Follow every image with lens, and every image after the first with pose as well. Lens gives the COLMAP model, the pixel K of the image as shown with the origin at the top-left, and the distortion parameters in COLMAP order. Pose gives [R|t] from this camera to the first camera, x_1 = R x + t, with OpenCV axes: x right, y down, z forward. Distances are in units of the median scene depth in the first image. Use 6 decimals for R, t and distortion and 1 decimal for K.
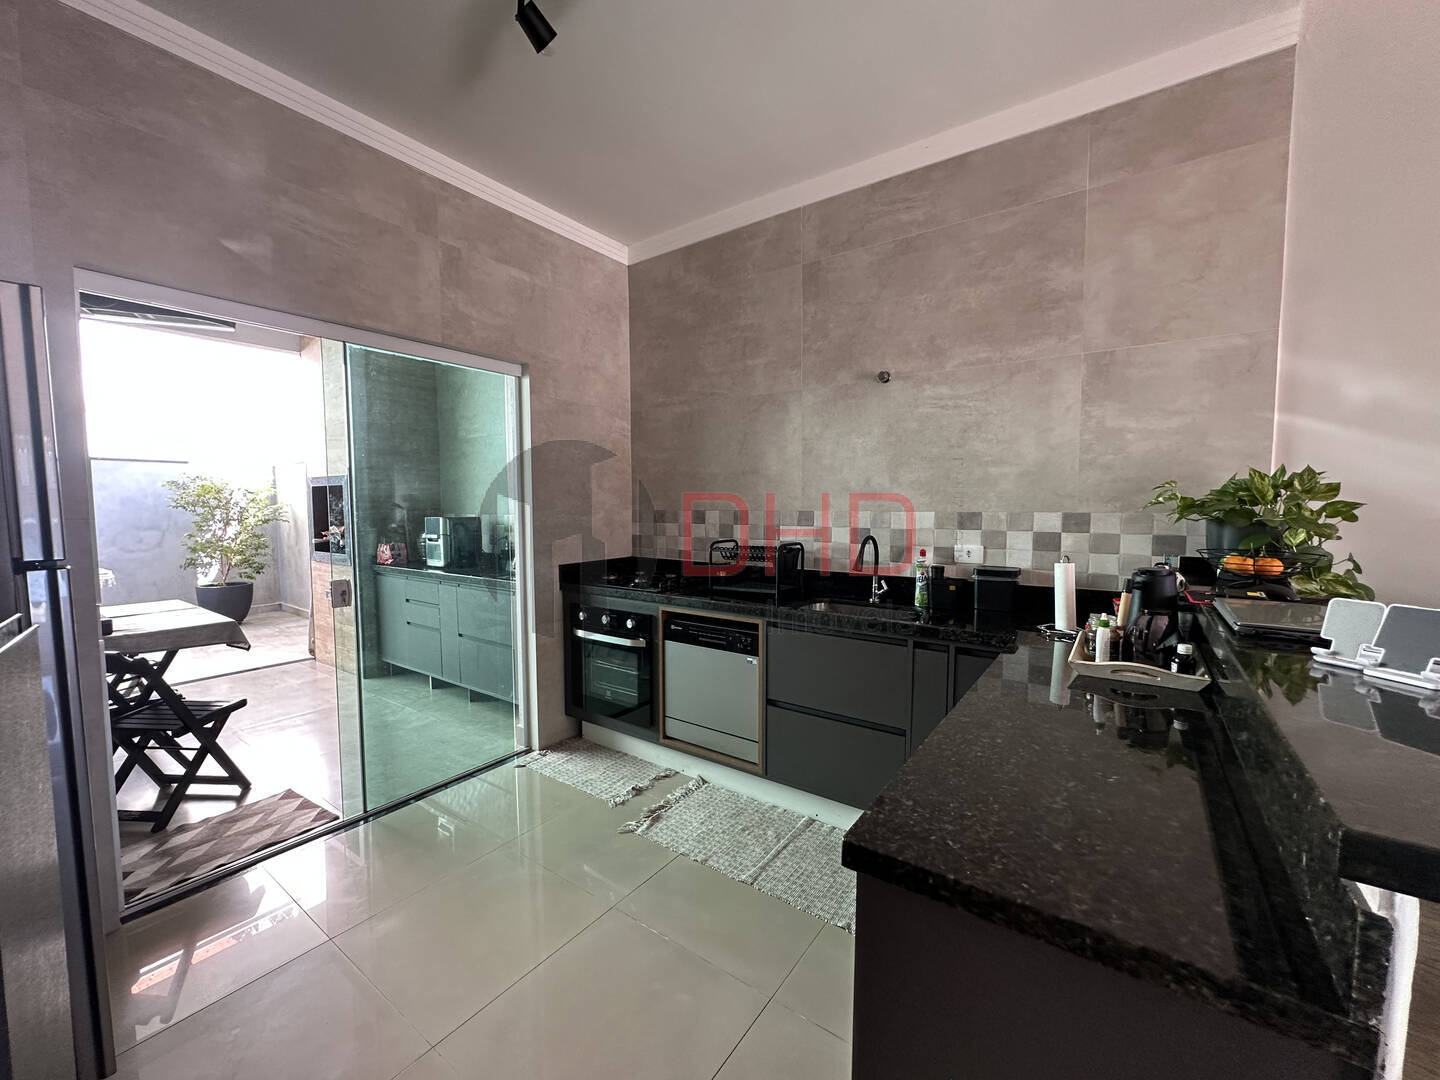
lens RADIAL K [[577.6, 0, 718.9], [0, 577.6, 542.7], [0, 0, 1]] dist [-0.004113, 0.000663]
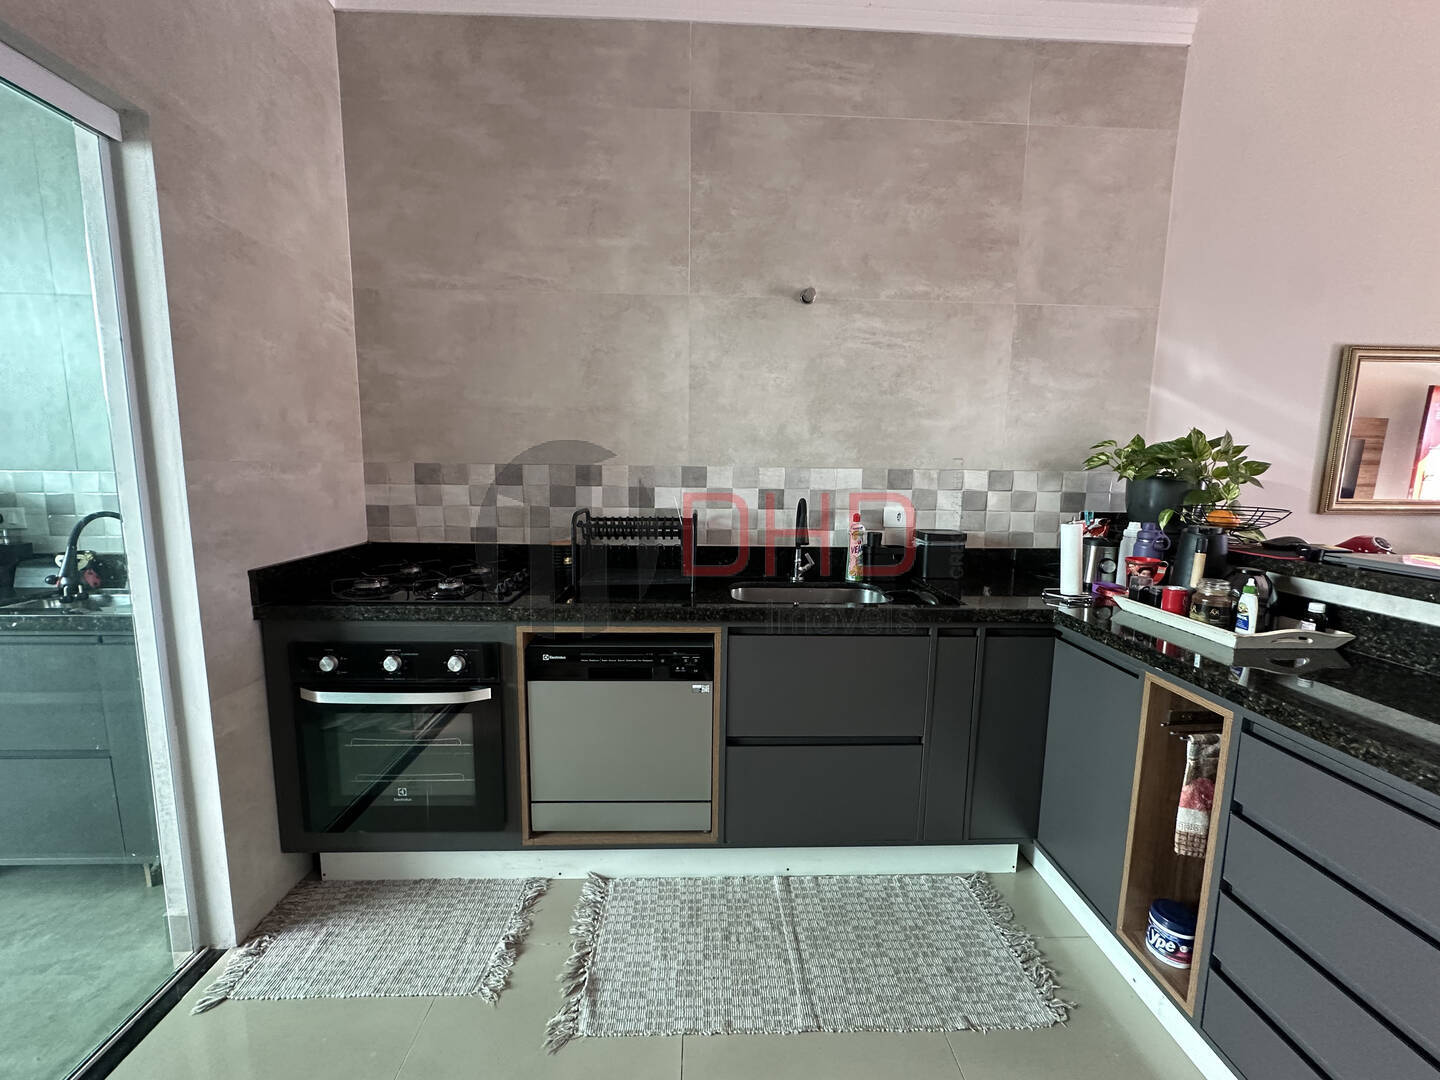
lens RADIAL K [[577.6, 0, 721.0], [0, 577.6, 541.3], [0, 0, 1]] dist [-0.004113, 0.000663]
pose [[0.792879, -0.066295, 0.605763, -0.304578], [0.027124, 0.996919, 0.073601, -0.014869], [-0.608775, -0.041926, 0.792234, 0.433389]]
